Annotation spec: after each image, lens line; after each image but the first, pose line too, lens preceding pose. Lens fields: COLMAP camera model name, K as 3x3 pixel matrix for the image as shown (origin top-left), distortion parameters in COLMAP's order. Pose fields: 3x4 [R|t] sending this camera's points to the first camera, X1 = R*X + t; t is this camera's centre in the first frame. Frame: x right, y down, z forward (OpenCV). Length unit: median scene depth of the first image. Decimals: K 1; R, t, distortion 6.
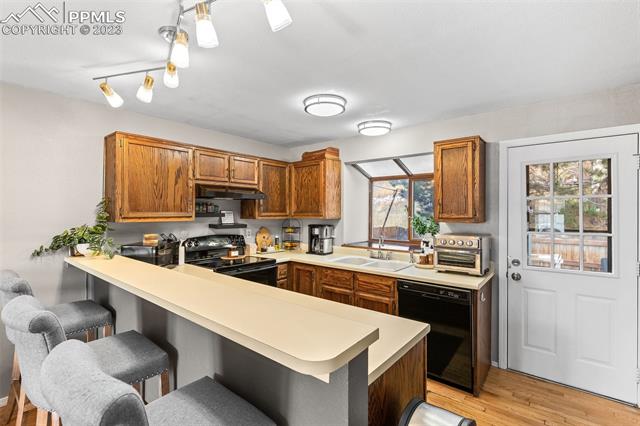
lens RADIAL K [[282.5, 0, 321.0], [0, 282.5, 212.4], [0, 0, 1]] dist [0.000264, 0.000248]
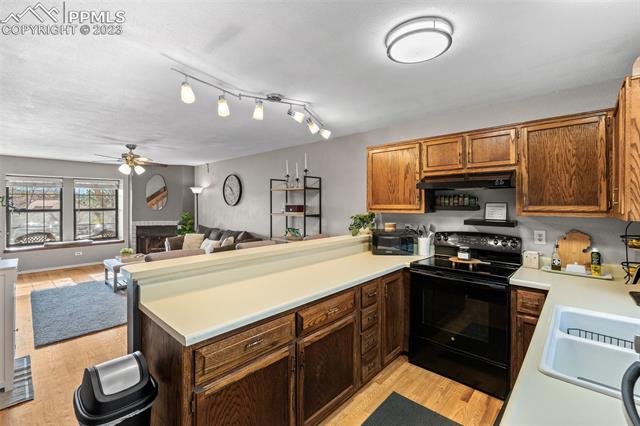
lens RADIAL K [[282.5, 0, 319.1], [0, 282.5, 202.2], [0, 0, 1]] dist [0.000264, 0.000248]
pose [[-0.030692, -0.007173, -0.999503, 0.490988], [-0.003181, 0.999970, -0.007079, -0.001775], [0.999524, 0.002962, -0.030714, 0.573998]]
